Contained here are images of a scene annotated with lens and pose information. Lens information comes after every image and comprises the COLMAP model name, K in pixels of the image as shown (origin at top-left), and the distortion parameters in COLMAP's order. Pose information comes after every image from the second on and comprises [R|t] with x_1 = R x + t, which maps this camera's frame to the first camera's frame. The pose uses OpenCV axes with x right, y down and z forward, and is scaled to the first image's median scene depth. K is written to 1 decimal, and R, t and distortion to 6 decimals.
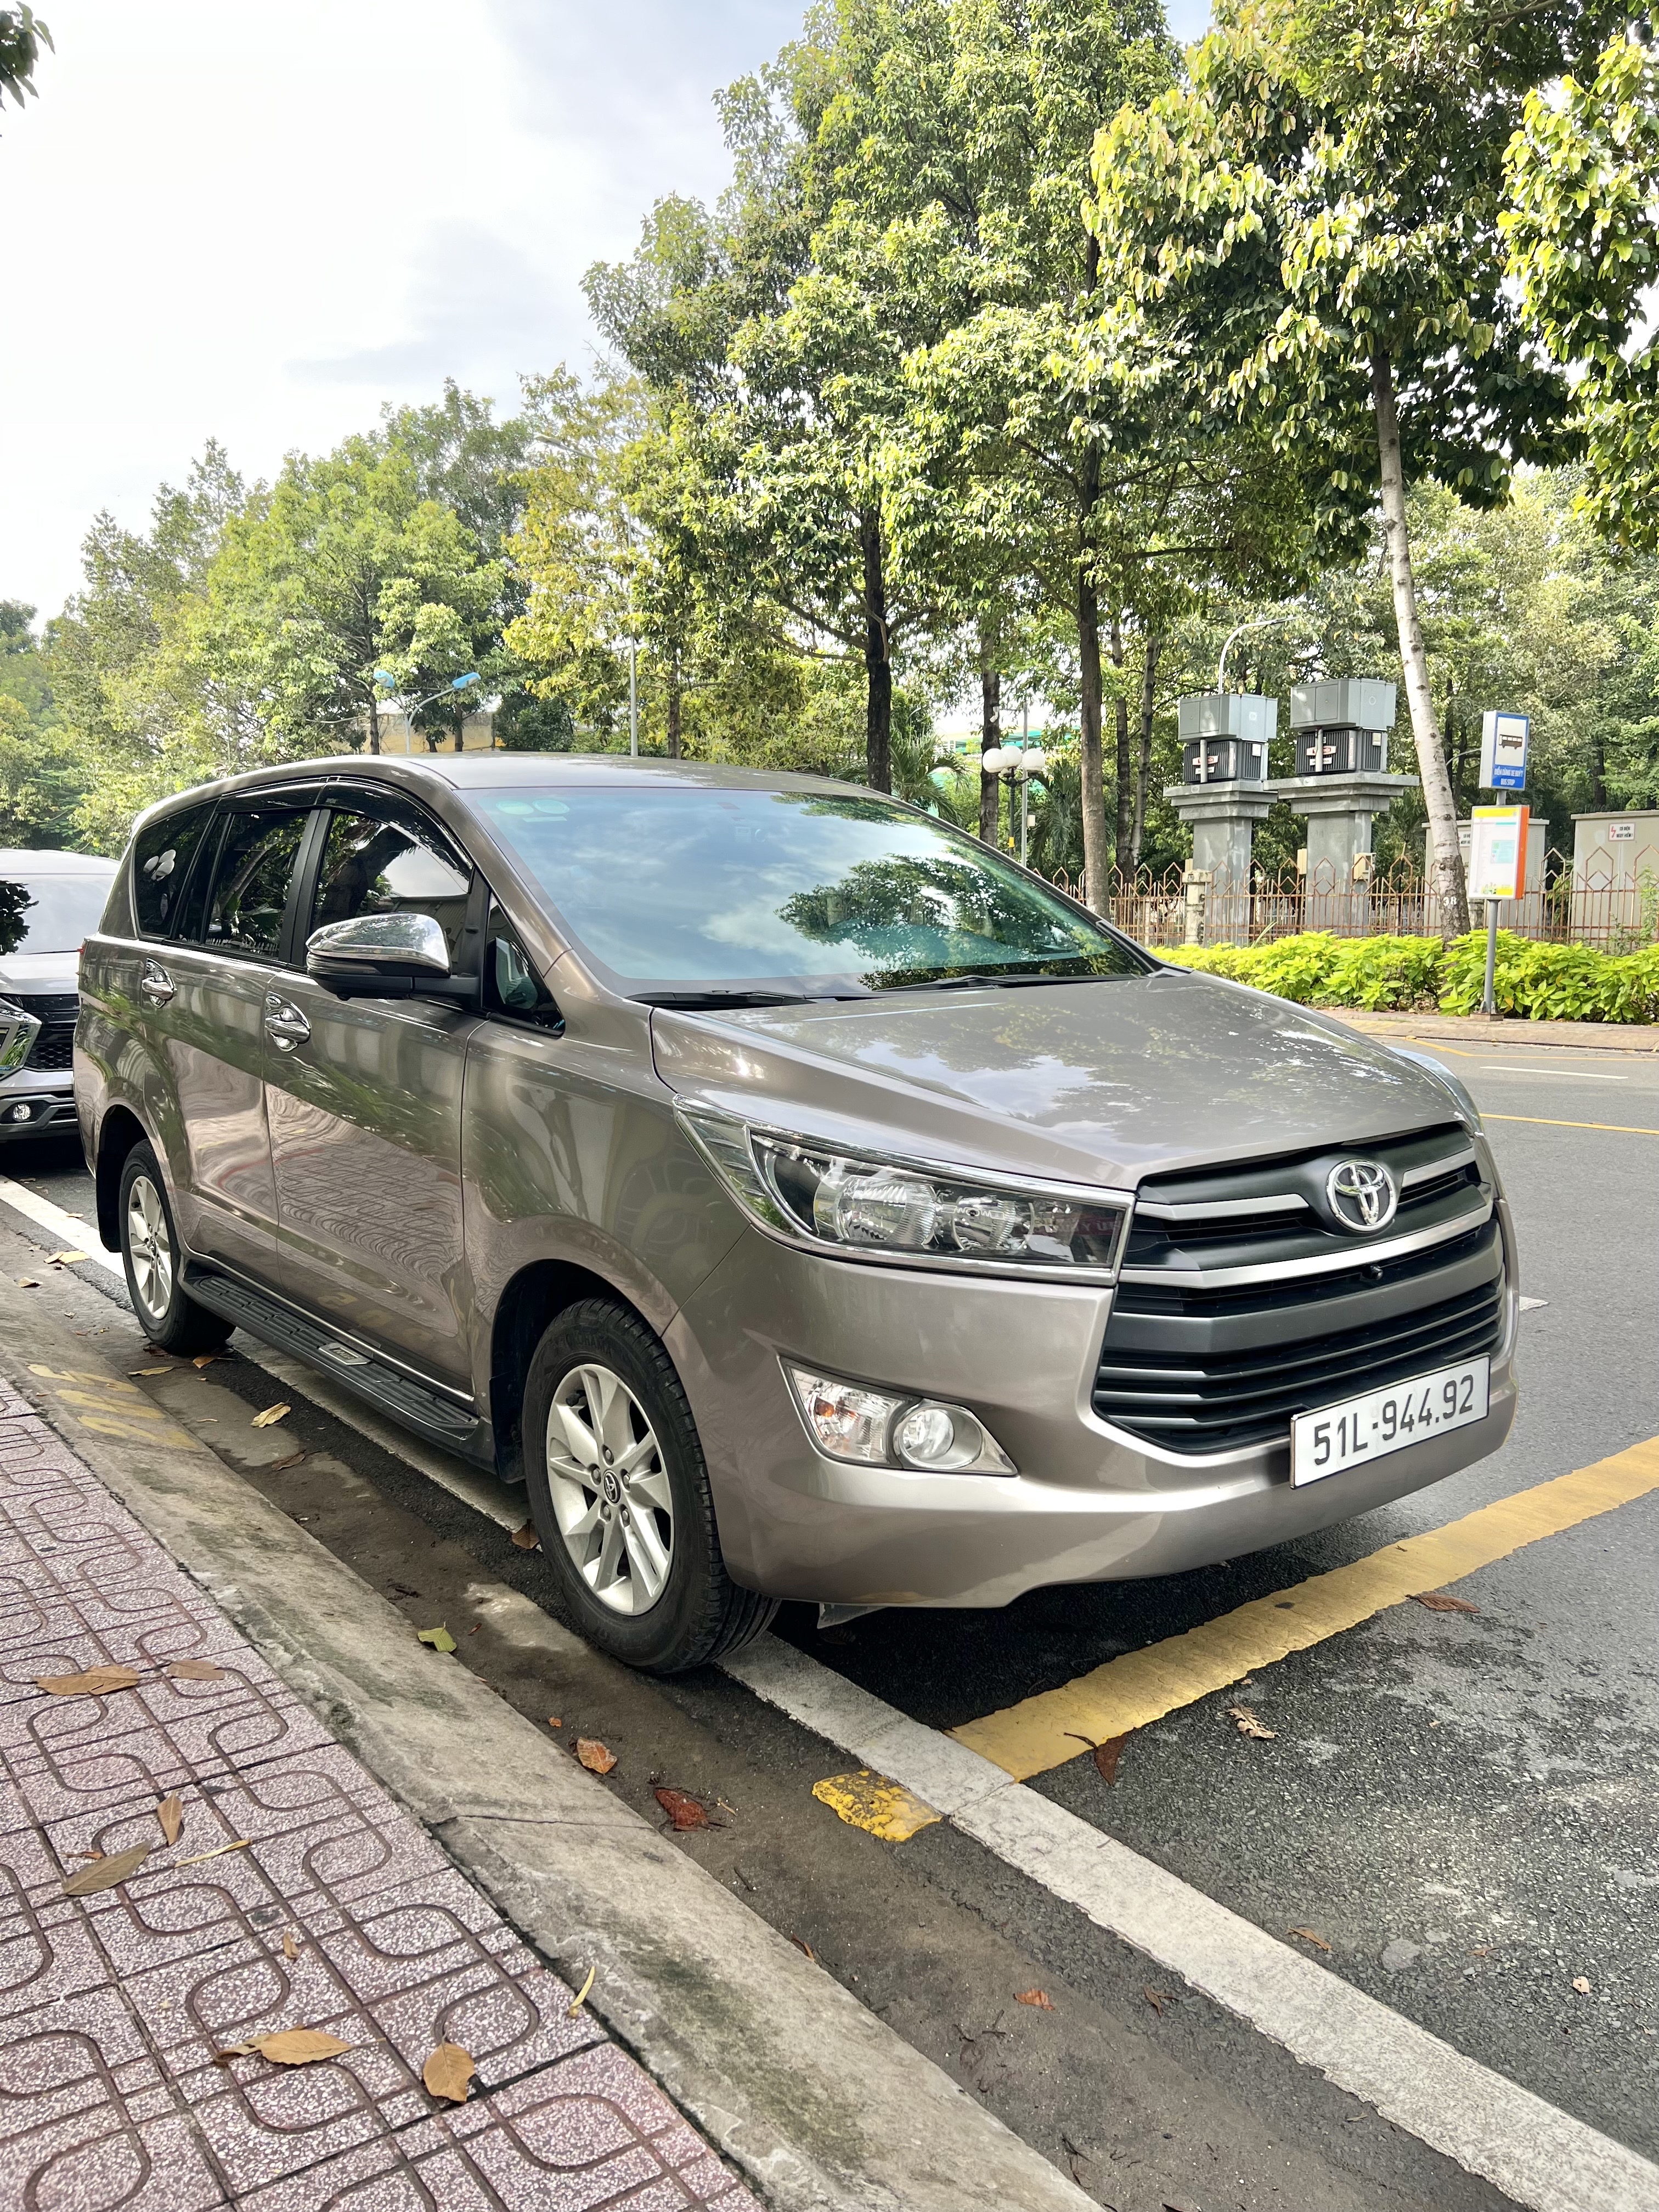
lens RADIAL K [[1647.8, 0, 829.5], [0, 1647.8, 1106.0], [0, 0, 1]] dist [0.025722, -0.003451]
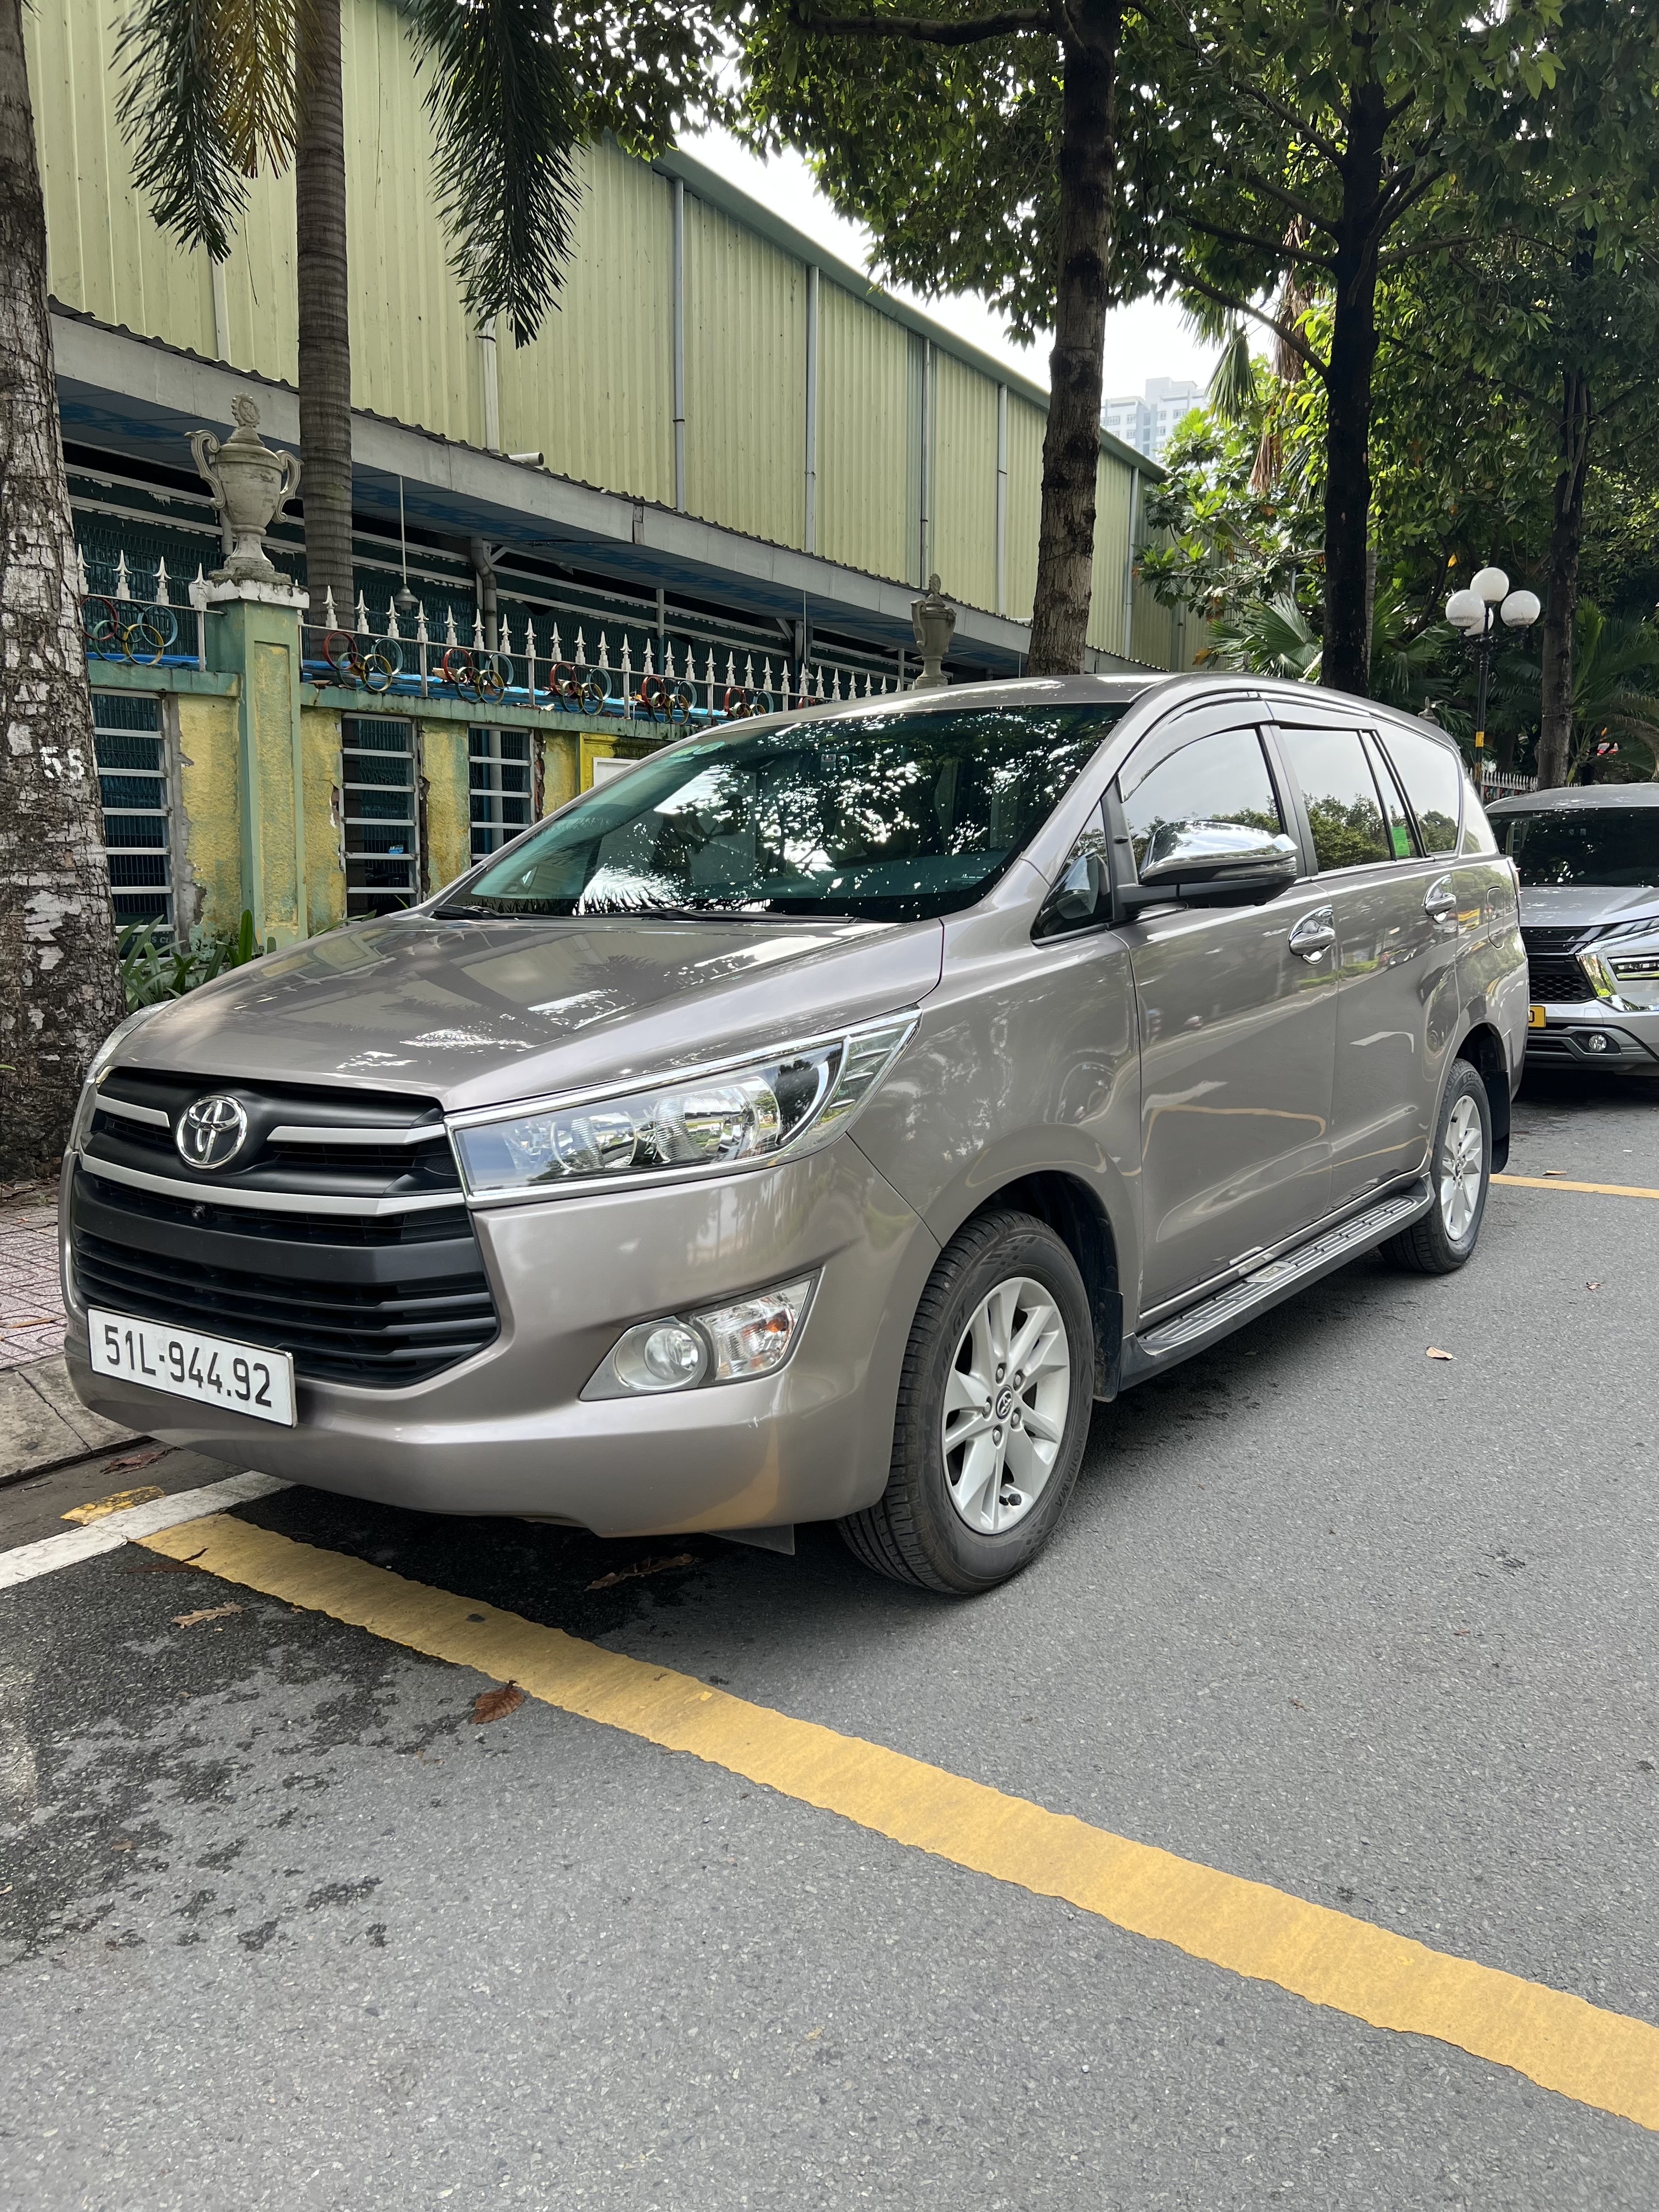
lens RADIAL K [[1647.8, 0, 829.5], [0, 1647.8, 1106.0], [0, 0, 1]] dist [0.025722, -0.003451]
pose [[0.284154, 0.141786, -0.948237, 1.275926], [-0.108553, 0.987403, 0.115112, -0.105996], [0.952614, 0.070225, 0.295966, 1.009317]]
